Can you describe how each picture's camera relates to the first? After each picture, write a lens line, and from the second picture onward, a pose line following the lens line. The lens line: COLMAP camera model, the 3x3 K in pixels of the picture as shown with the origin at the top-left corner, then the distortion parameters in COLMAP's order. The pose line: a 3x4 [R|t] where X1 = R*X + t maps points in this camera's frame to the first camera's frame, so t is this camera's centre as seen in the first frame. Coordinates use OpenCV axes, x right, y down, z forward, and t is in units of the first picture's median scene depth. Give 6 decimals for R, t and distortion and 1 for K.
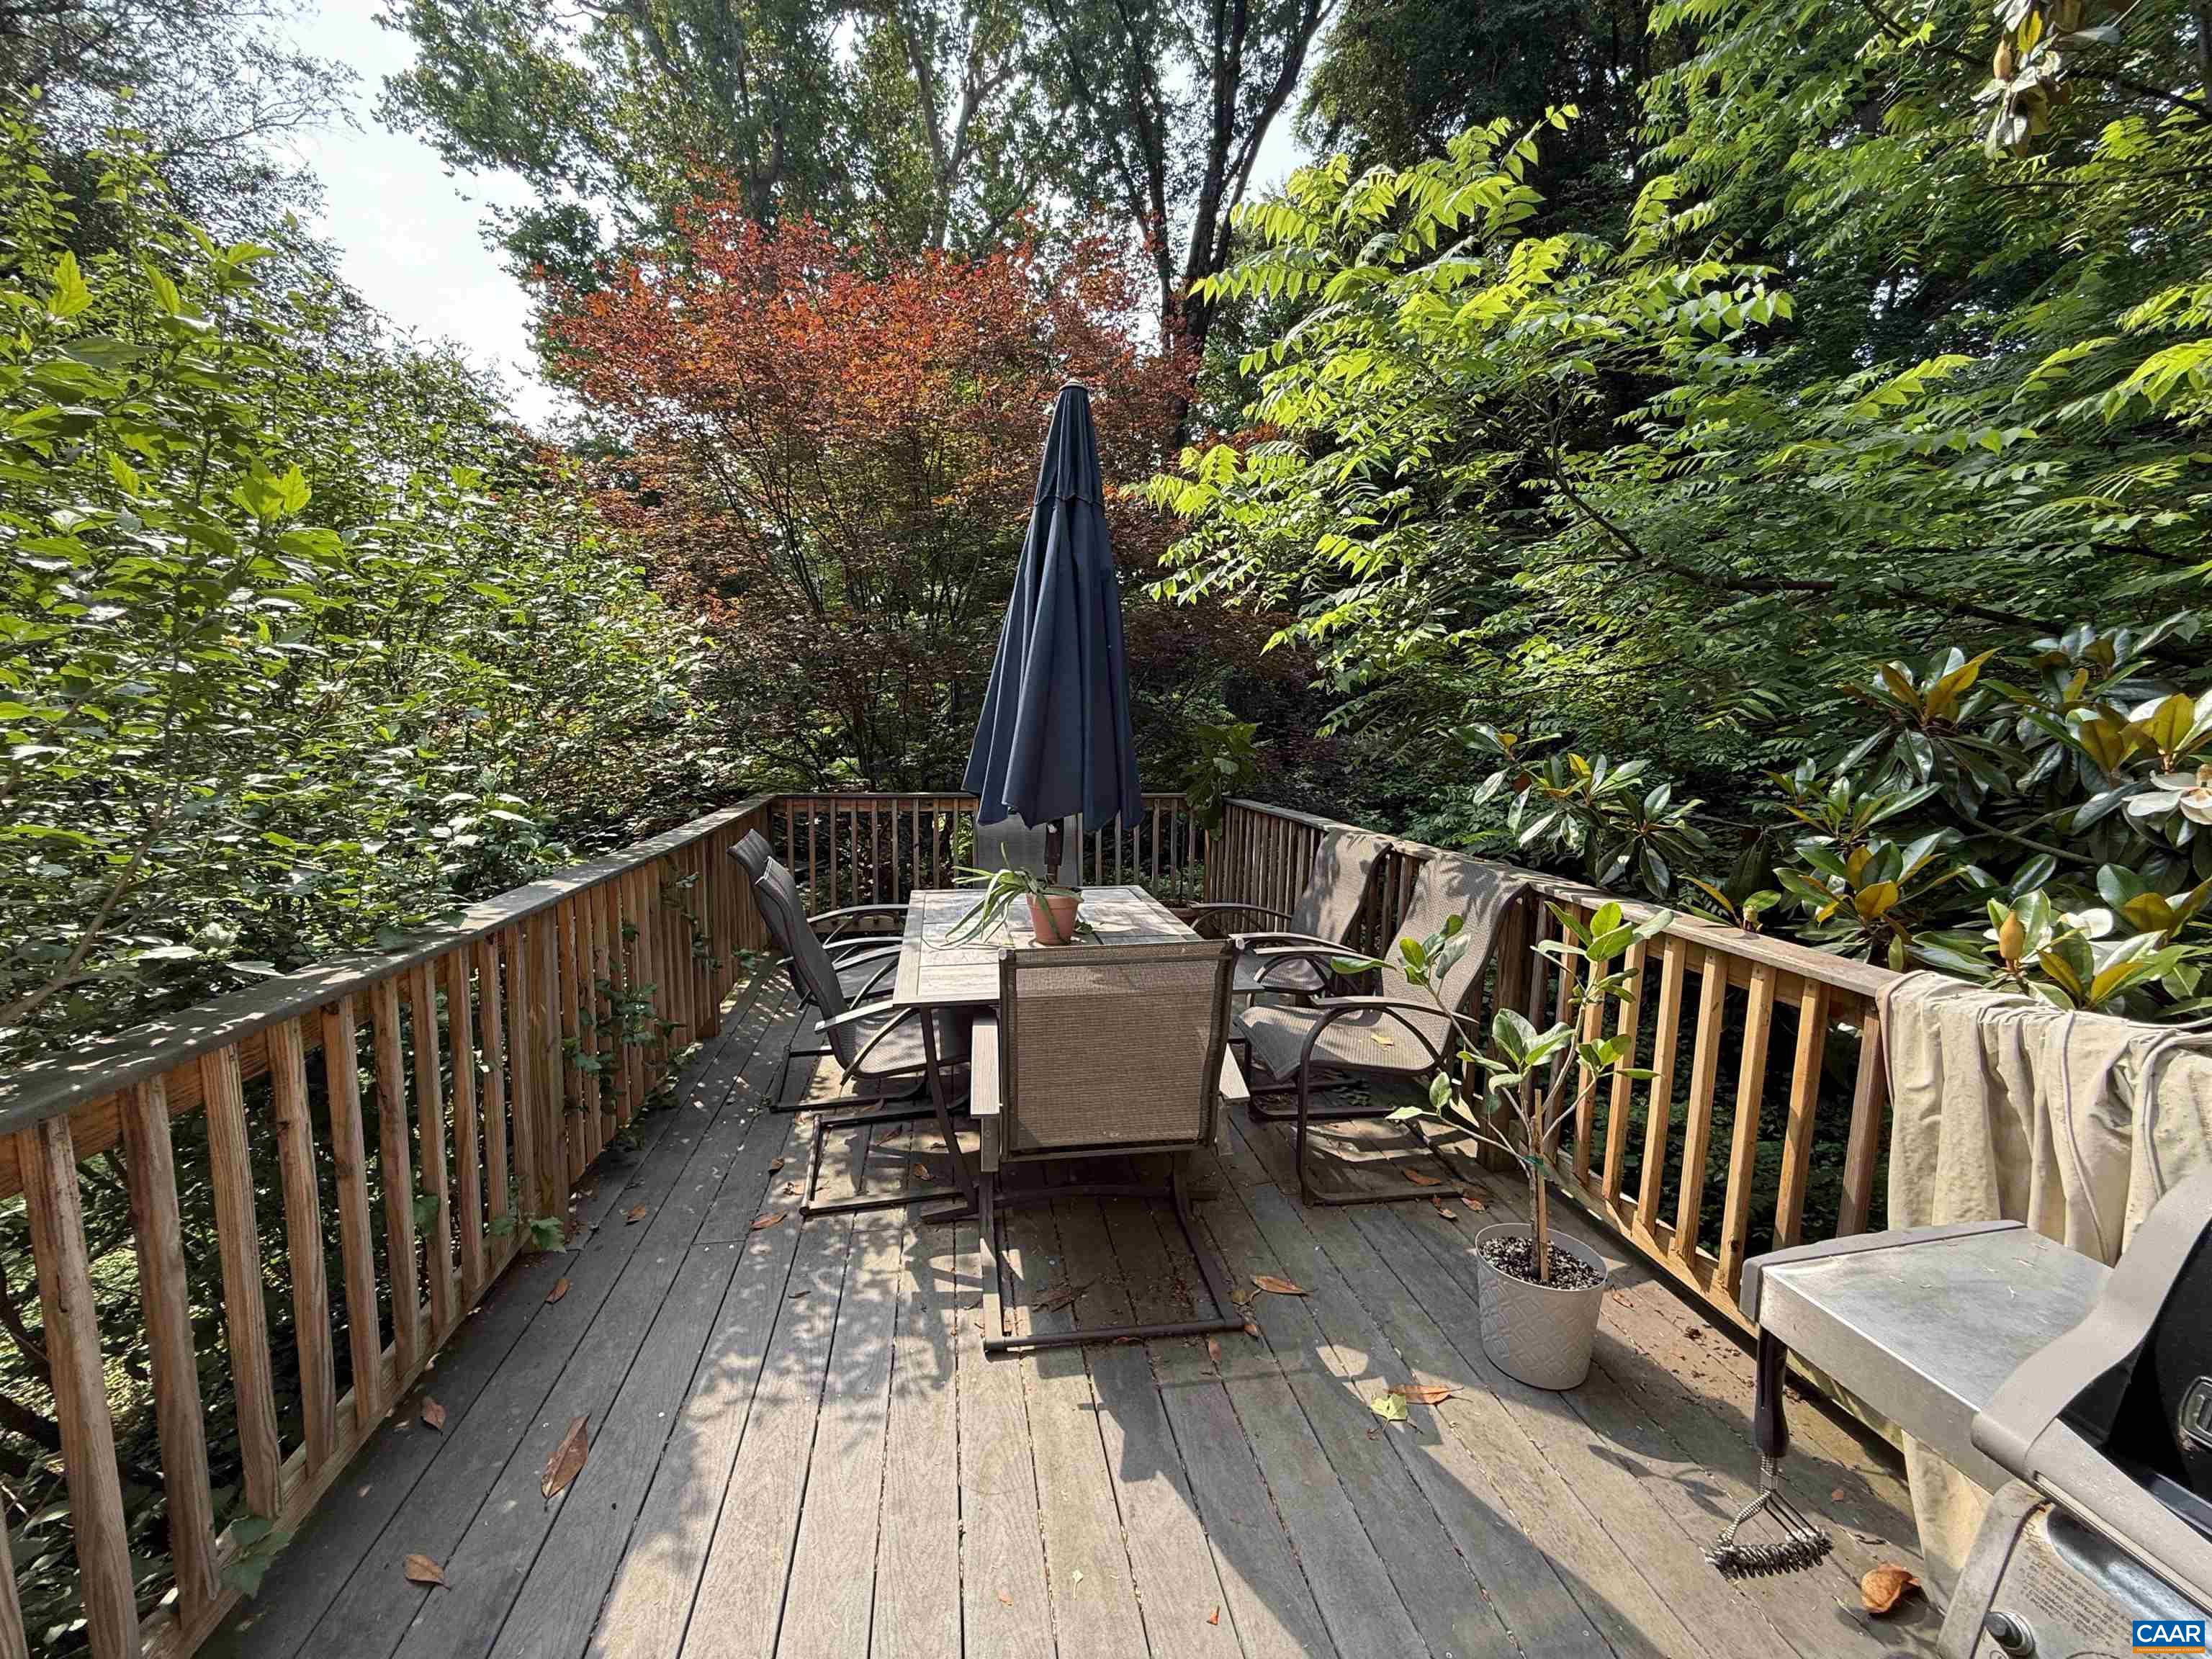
lens RADIAL K [[884.3, 0, 1111.1], [0, 884.3, 832.6], [0, 0, 1]] dist [-0.001406, 0.000451]
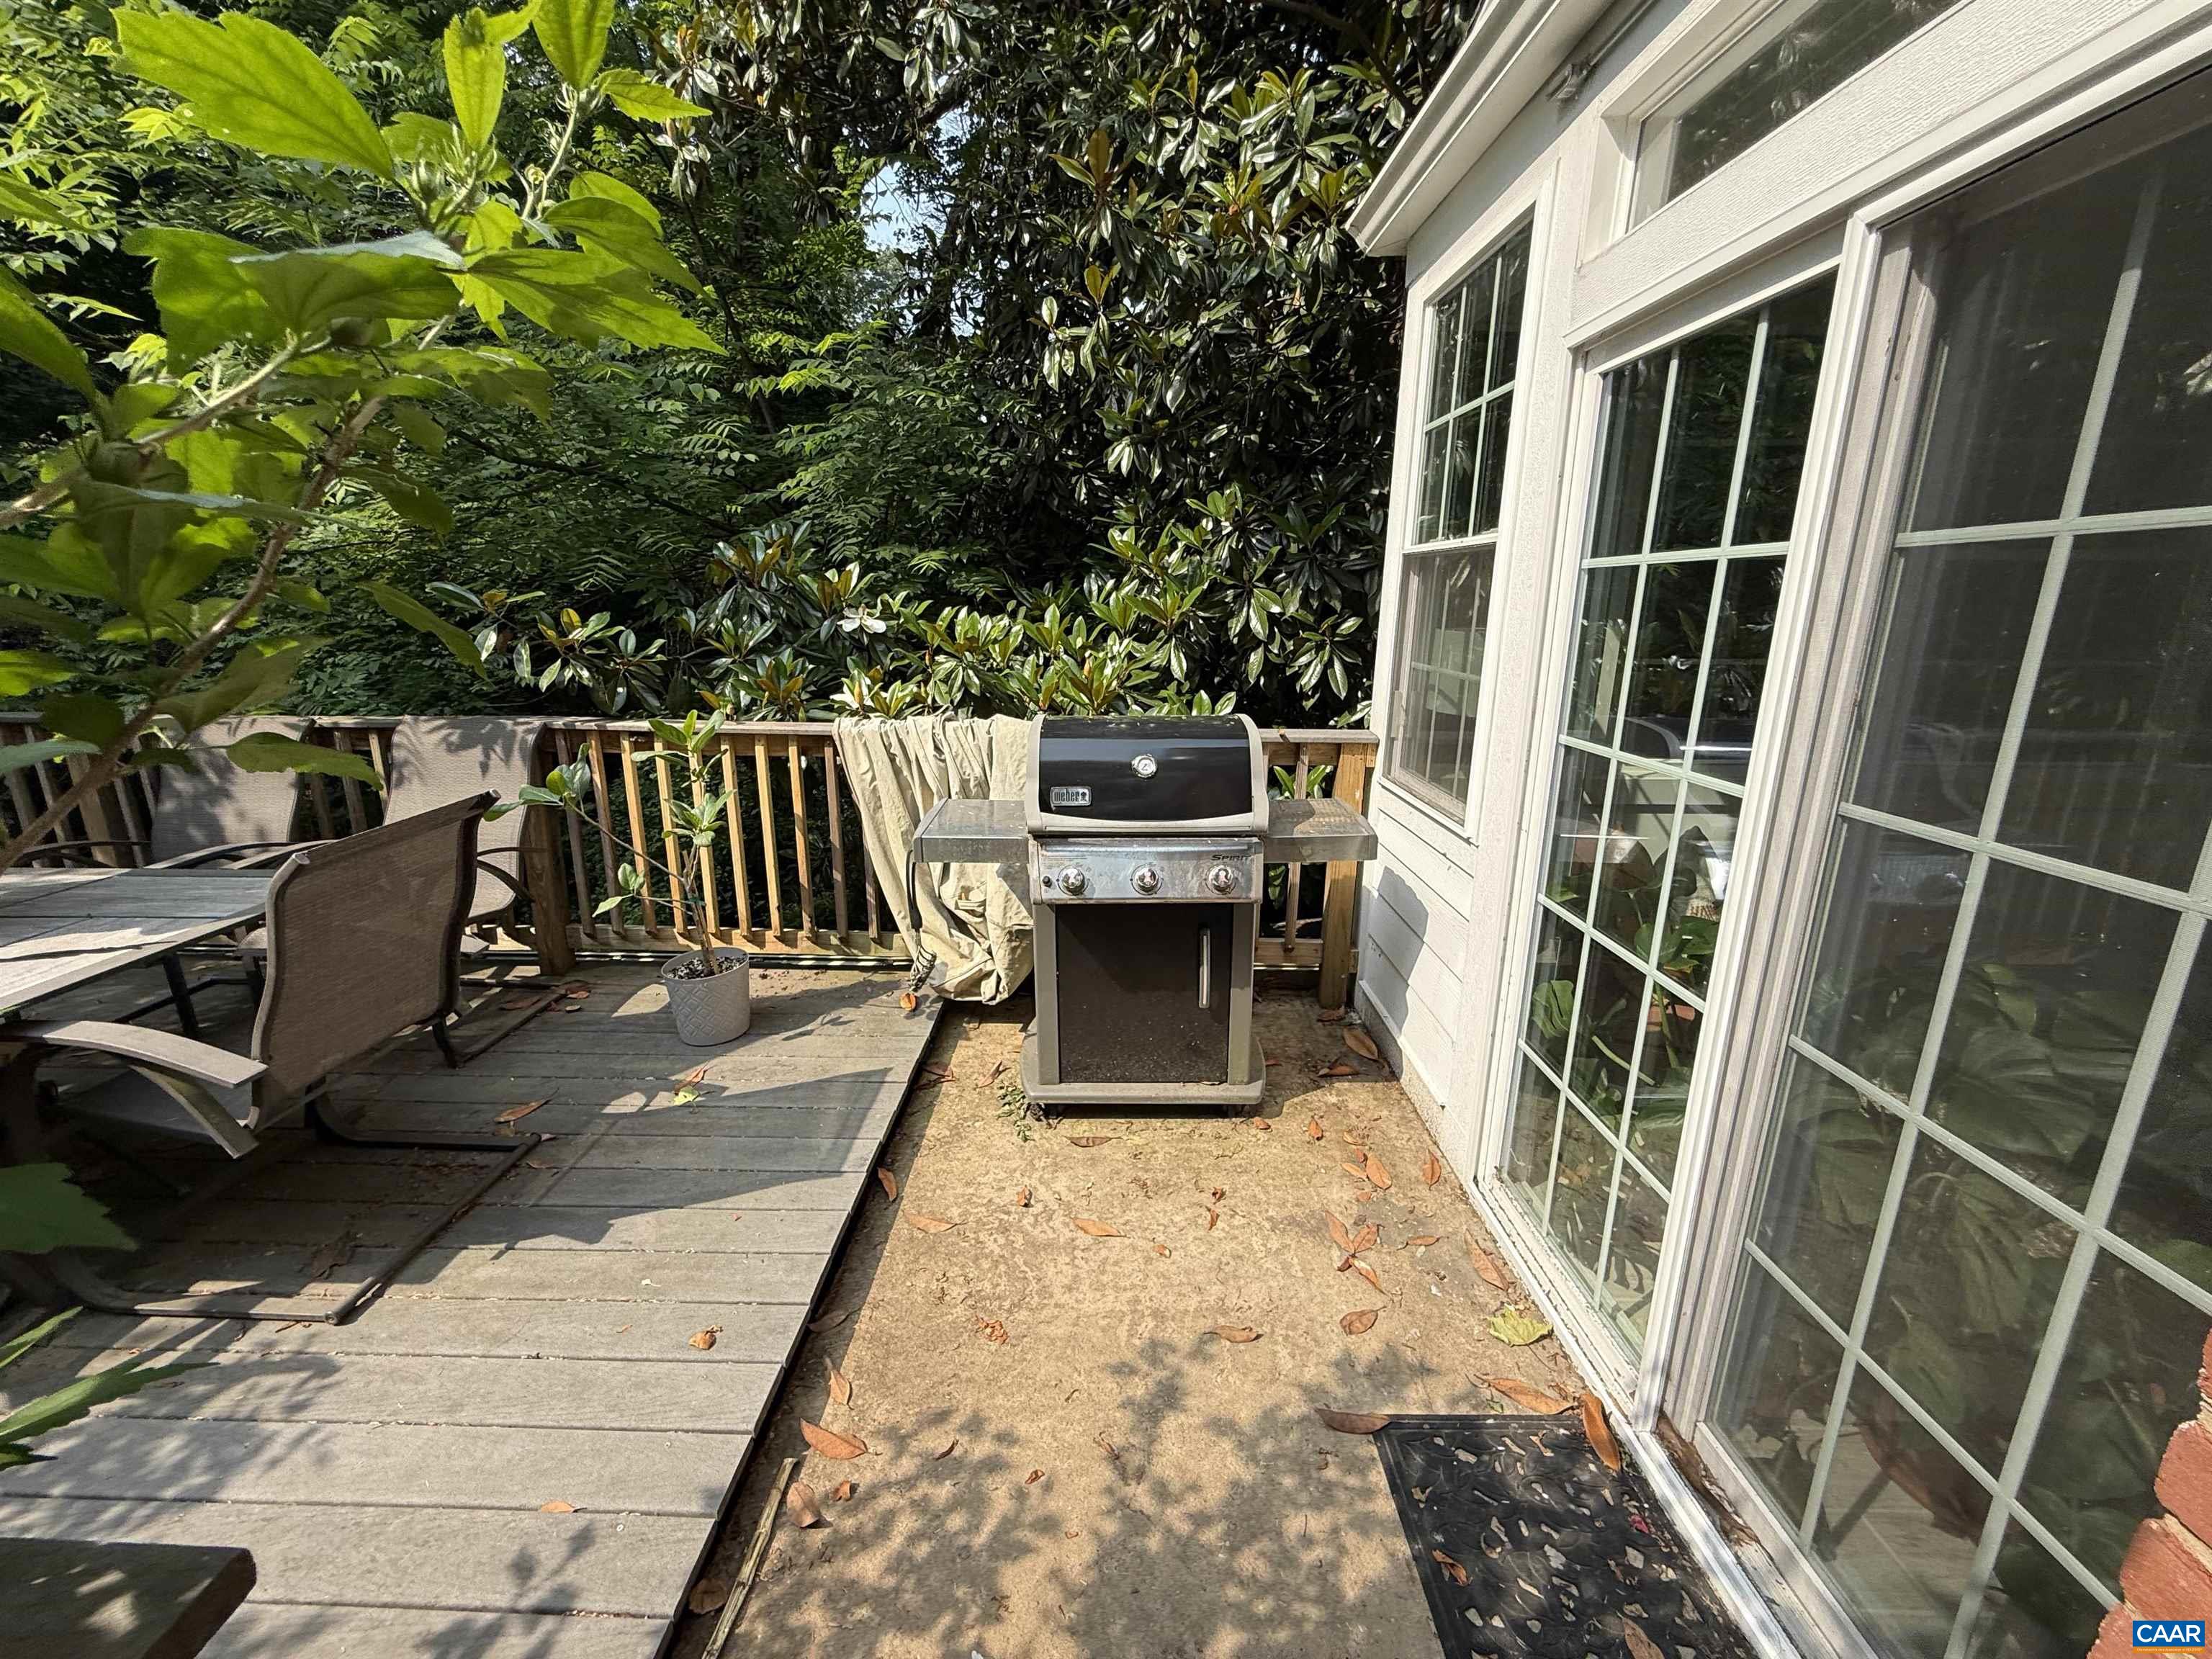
lens RADIAL K [[884.3, 0, 1097.6], [0, 884.3, 824.7], [0, 0, 1]] dist [-0.001406, 0.000451]
pose [[0.200606, -0.260855, 0.944305, -0.654148], [0.120216, 0.963169, 0.240527, -0.009711], [-0.972268, 0.065270, 0.224576, 0.034484]]
